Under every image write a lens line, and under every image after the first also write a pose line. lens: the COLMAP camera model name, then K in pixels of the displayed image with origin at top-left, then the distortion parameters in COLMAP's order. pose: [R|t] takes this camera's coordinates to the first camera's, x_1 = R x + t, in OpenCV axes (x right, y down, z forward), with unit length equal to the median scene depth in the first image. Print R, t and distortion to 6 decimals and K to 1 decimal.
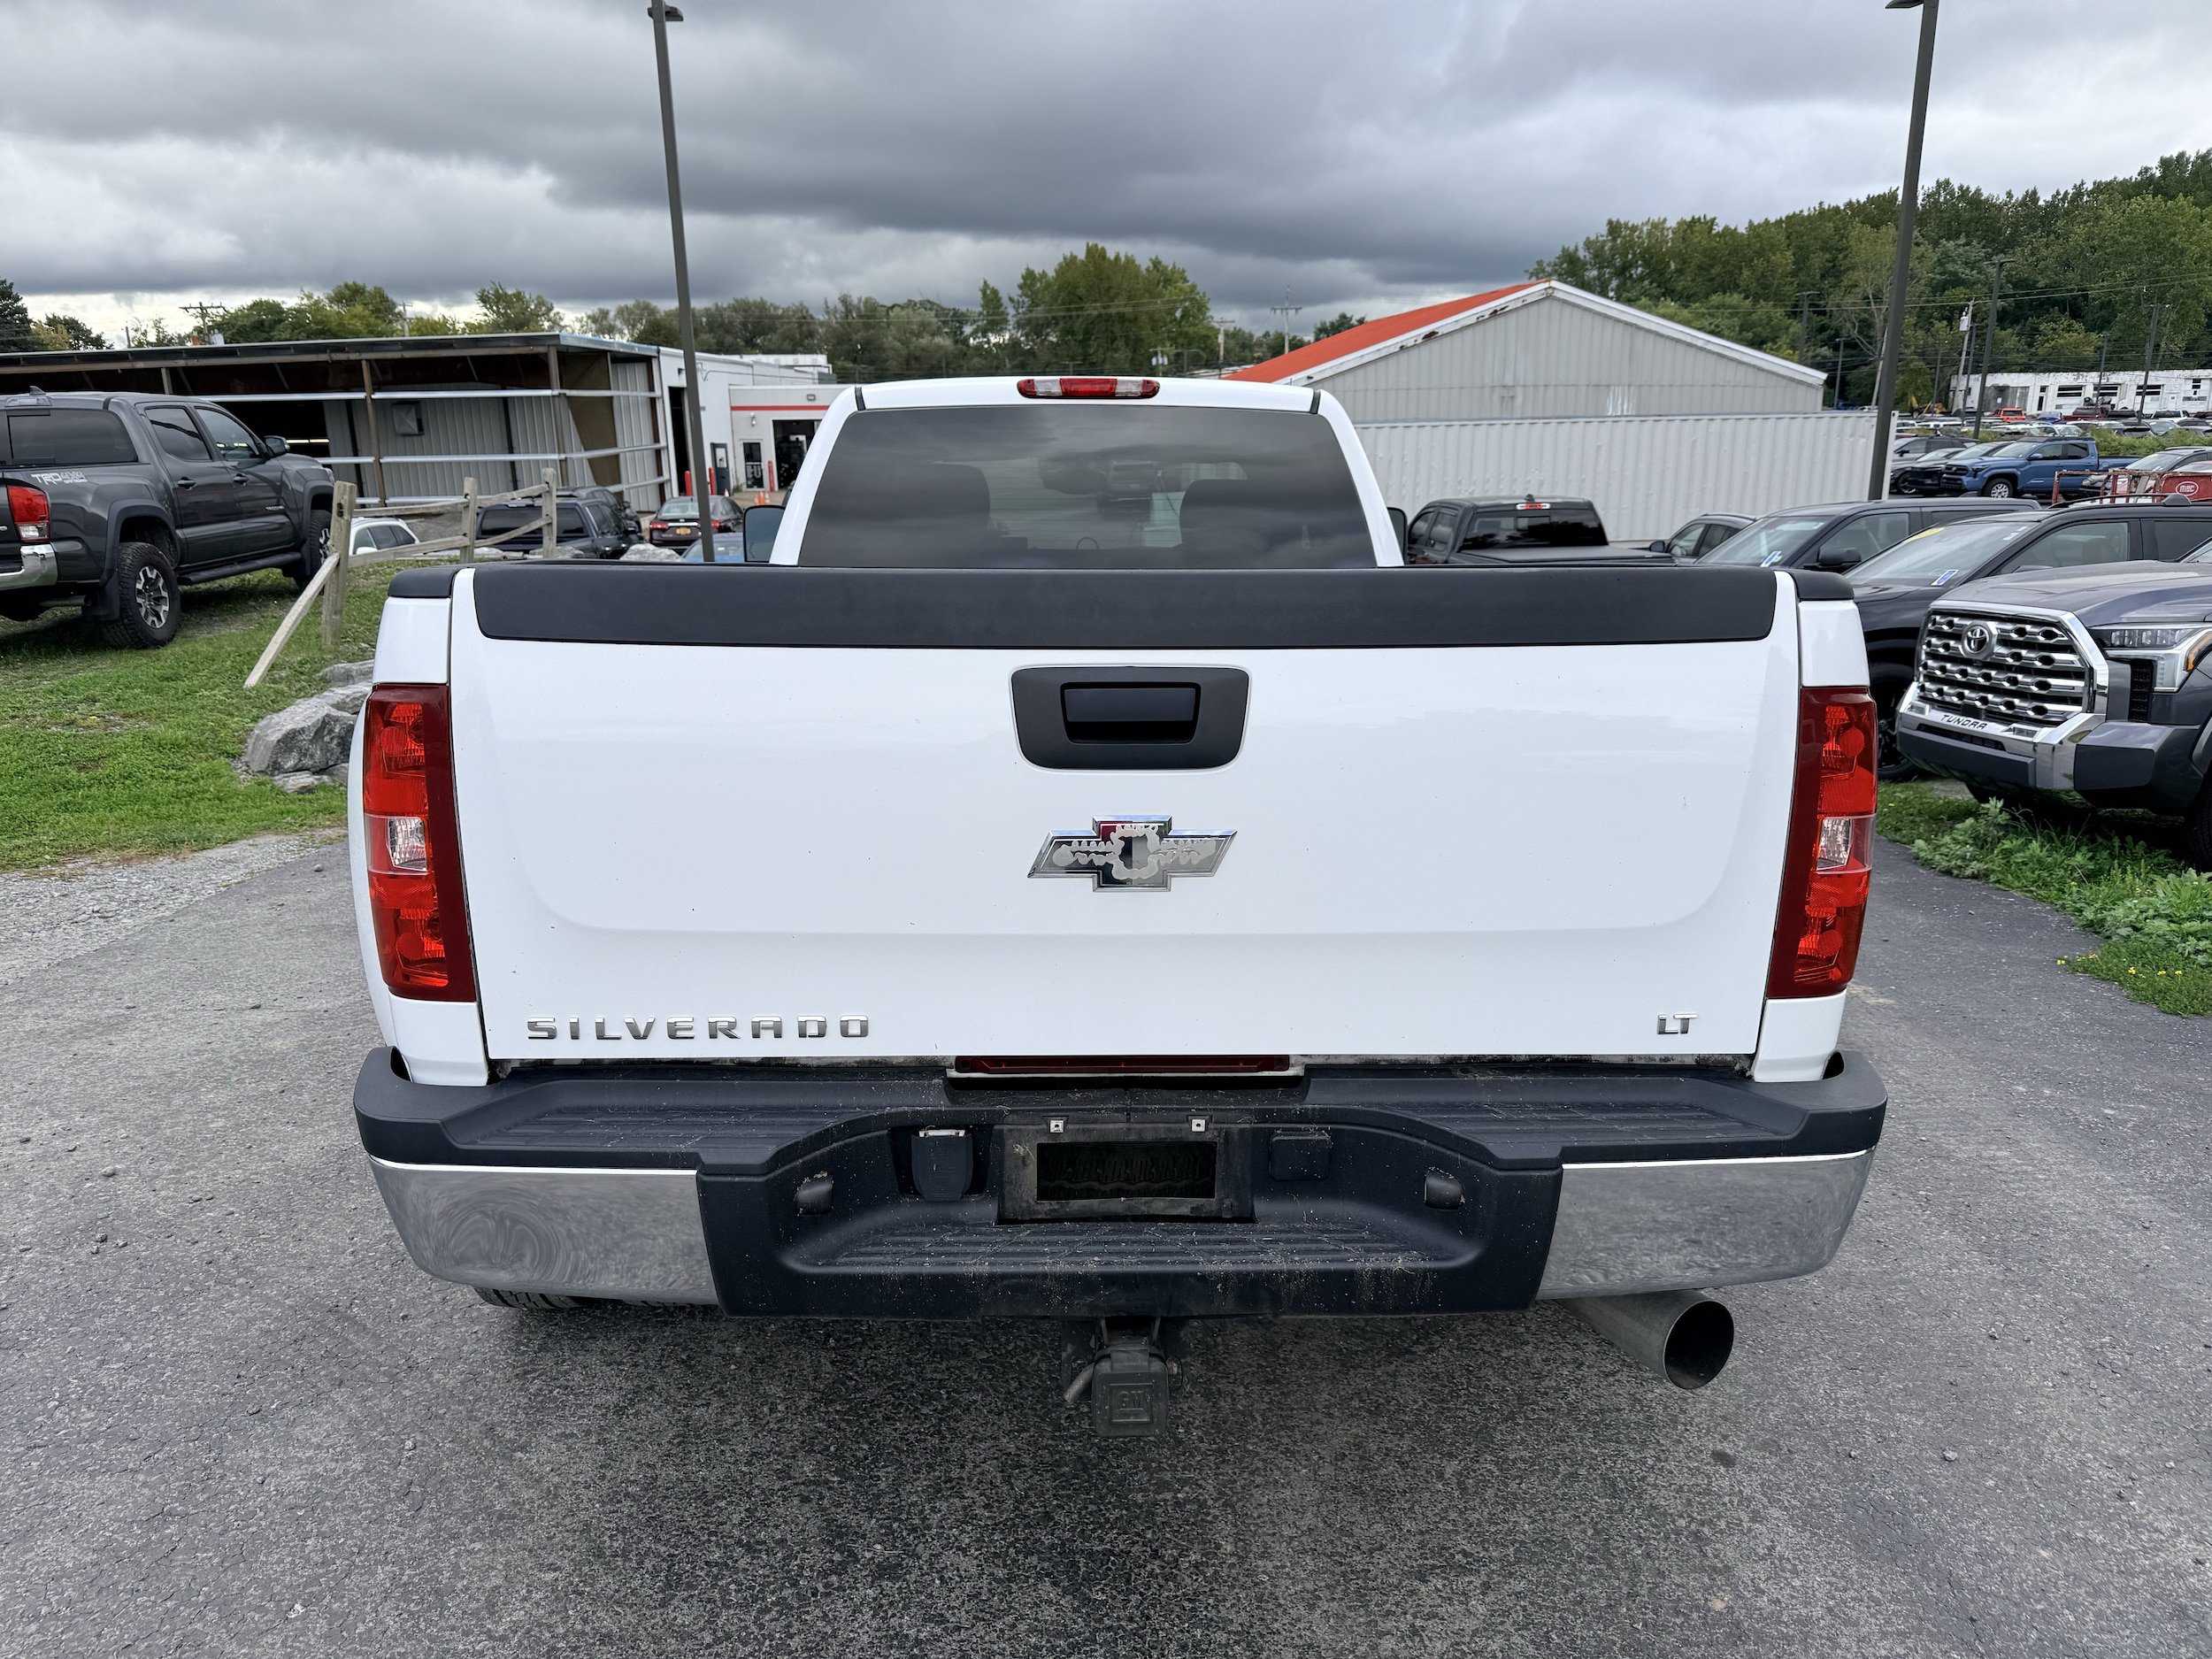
lens RADIAL K [[1558.3, 0, 1097.0], [0, 1558.3, 843.0], [0, 0, 1]] dist [0.007911, -0.009687]
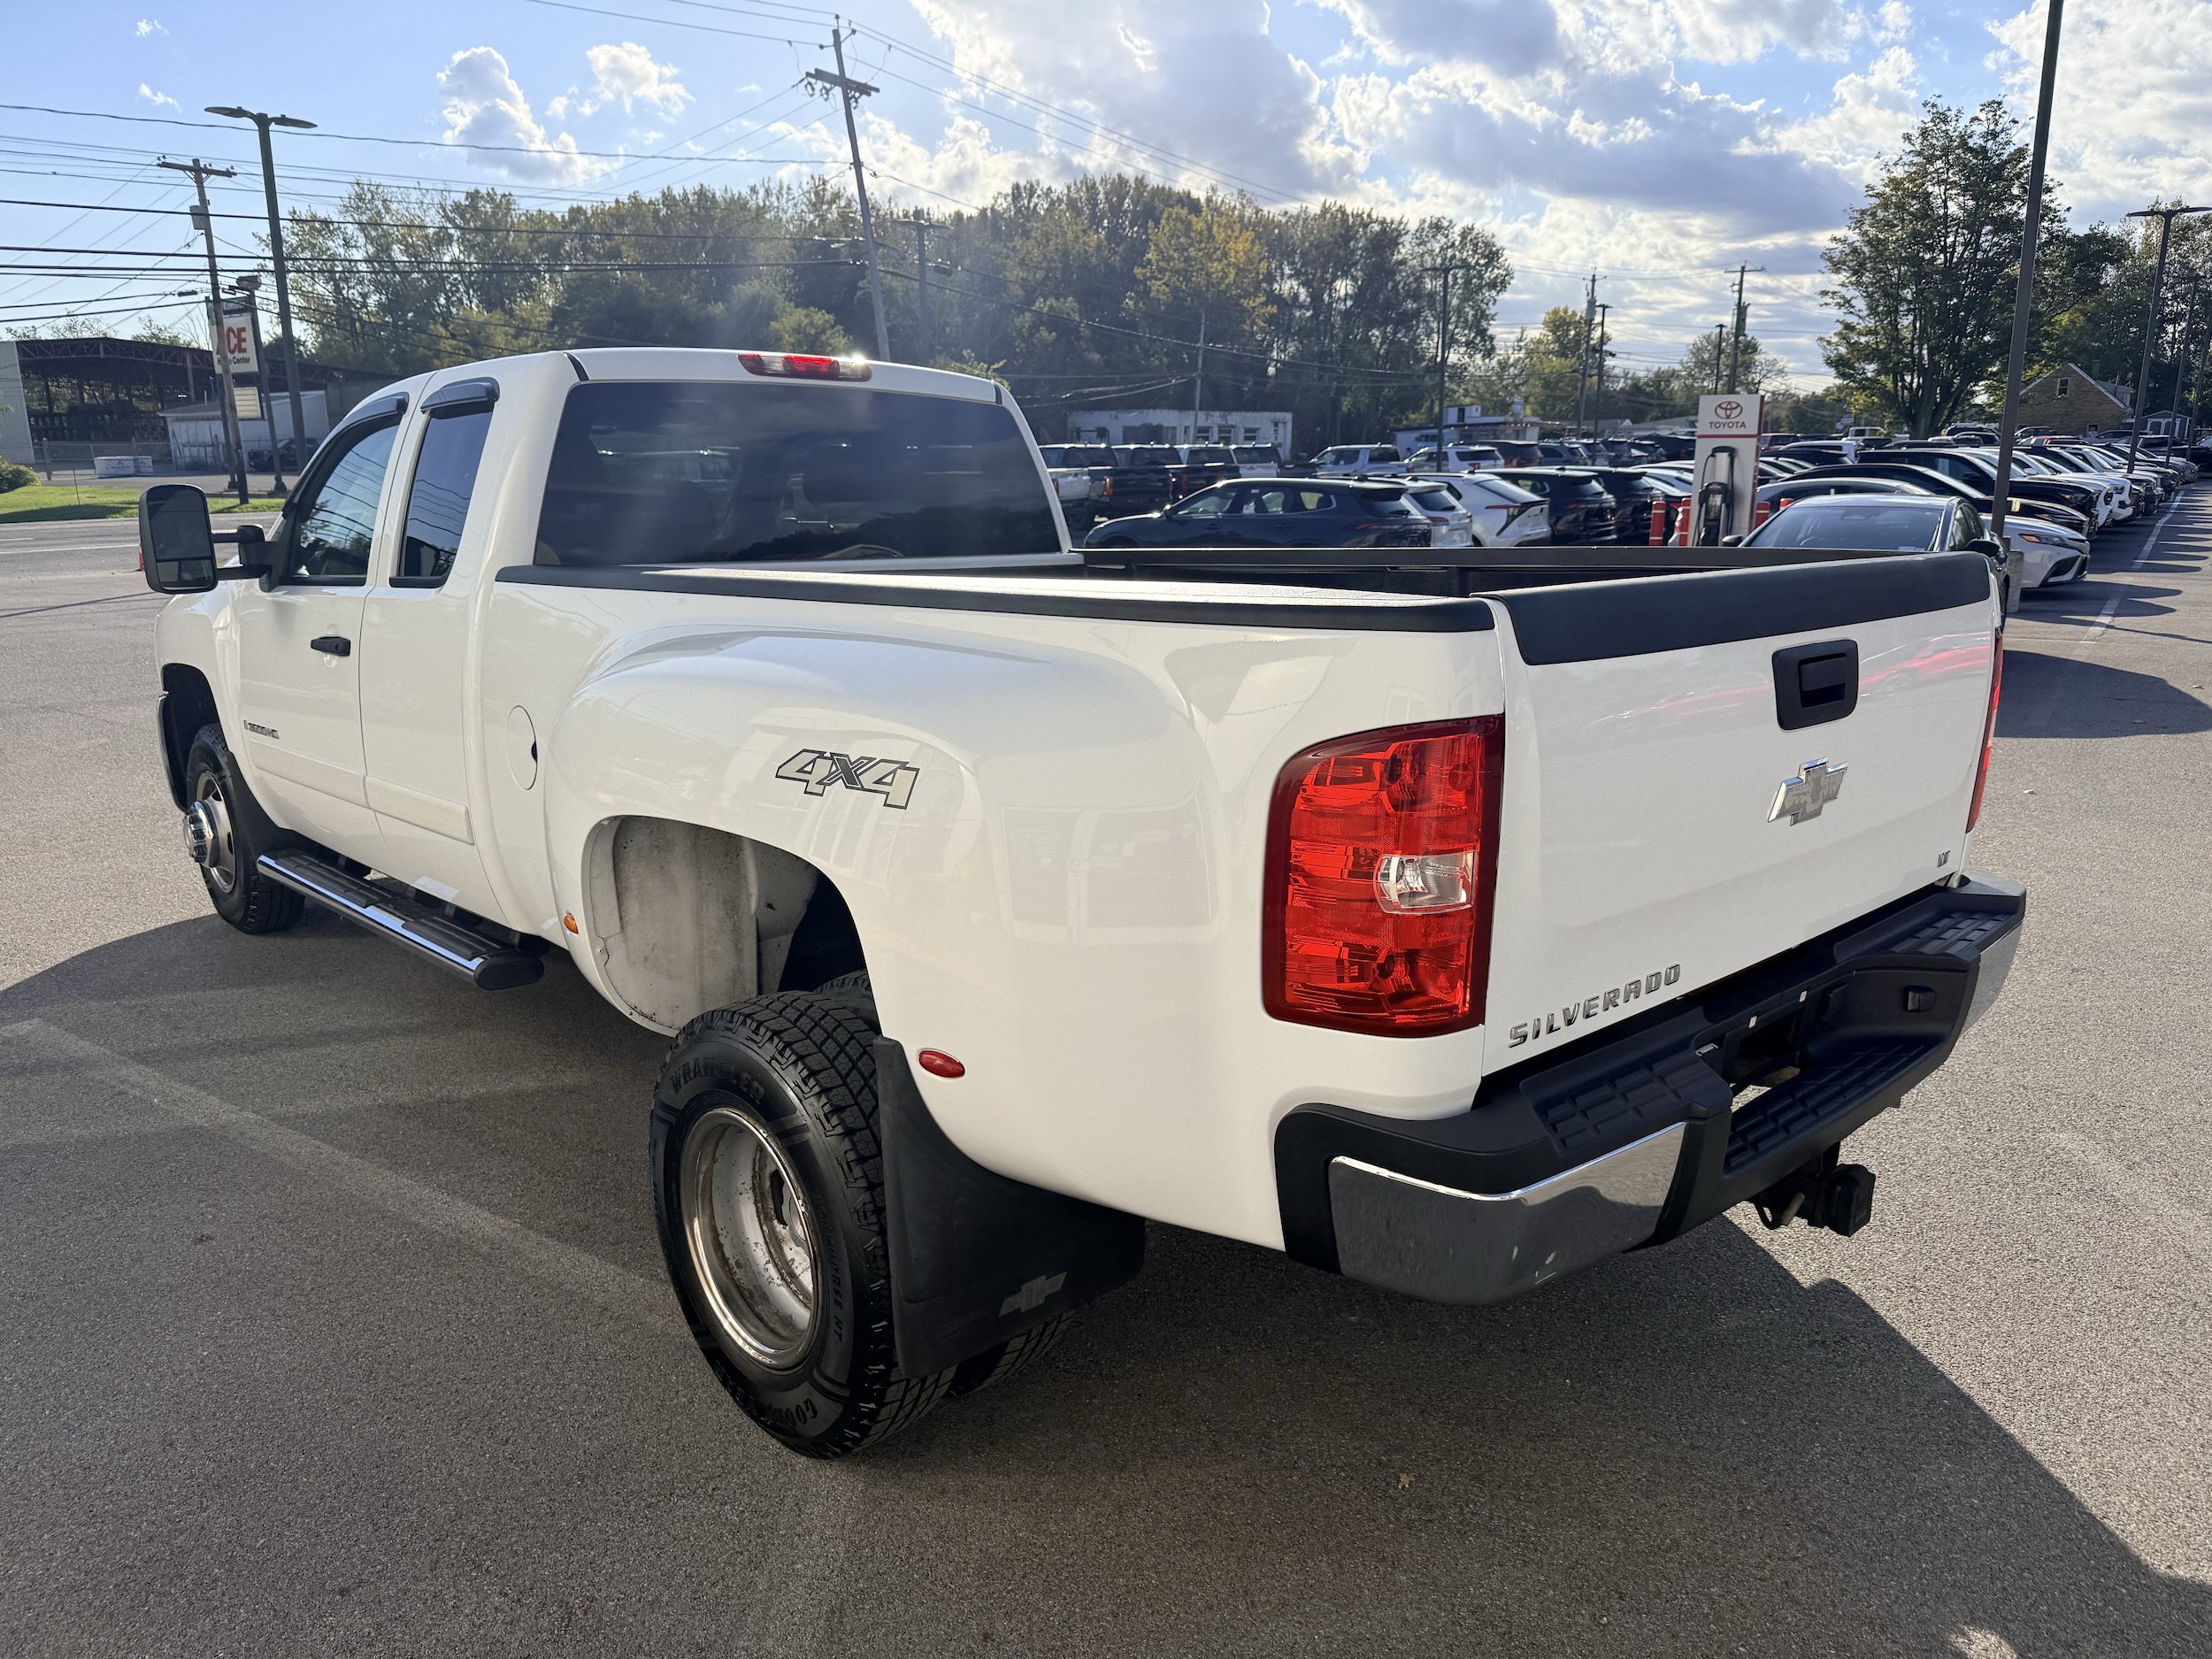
lens RADIAL K [[1558.3, 0, 1103.3], [0, 1558.3, 834.6], [0, 0, 1]] dist [0.007911, -0.009687]
pose [[0.751469, -0.150331, 0.642414, -1.170088], [0.136181, 0.988070, 0.071918, -0.120659], [-0.645561, 0.033440, 0.762976, 0.374008]]
